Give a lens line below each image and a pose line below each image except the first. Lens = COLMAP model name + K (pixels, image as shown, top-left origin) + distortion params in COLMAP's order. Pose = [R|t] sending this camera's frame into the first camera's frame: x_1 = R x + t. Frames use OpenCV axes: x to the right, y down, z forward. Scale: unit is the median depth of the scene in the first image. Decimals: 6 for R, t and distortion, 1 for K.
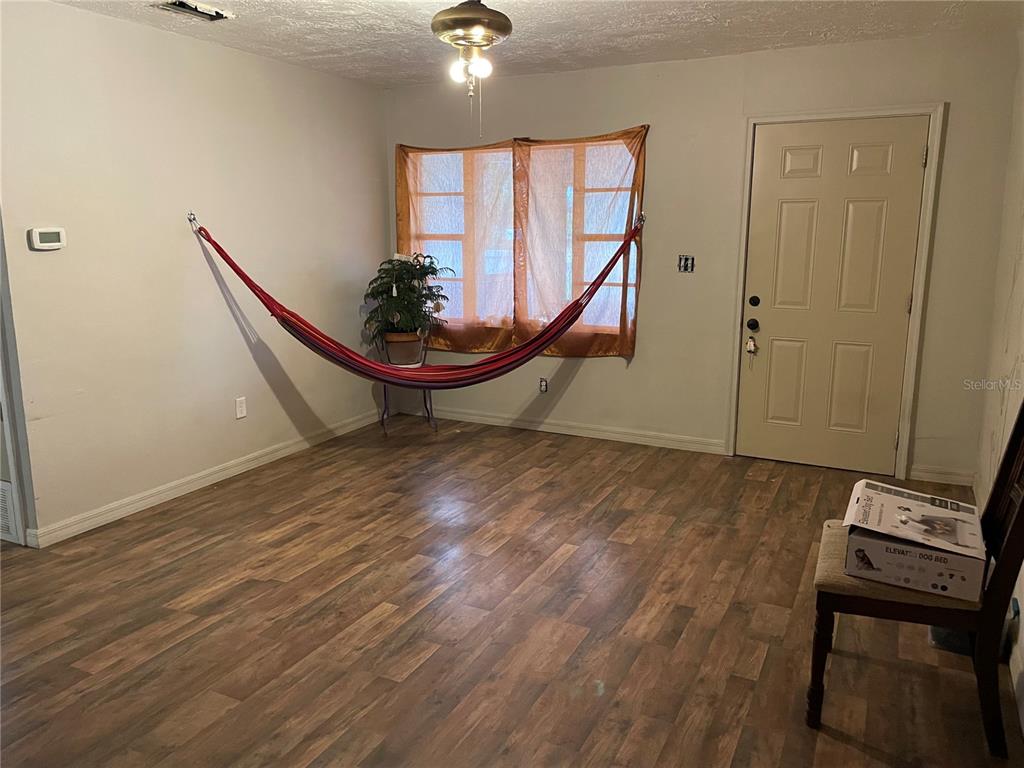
lens RADIAL K [[772.9, 0, 515.3], [0, 772.9, 378.8], [0, 0, 1]] dist [0.085851, -0.114580]
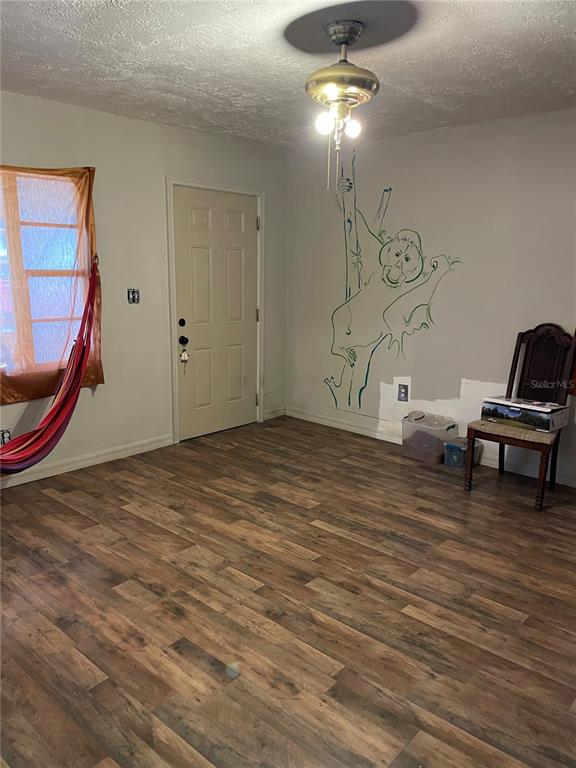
lens RADIAL K [[580.8, 0, 289.6], [0, 580.8, 396.5], [0, 0, 1]] dist [0.092855, -0.117756]
pose [[0.272306, -0.211716, 0.938630, -0.756594], [0.170006, 0.970732, 0.169637, -0.146124], [-0.947073, 0.113379, 0.300329, 0.697405]]
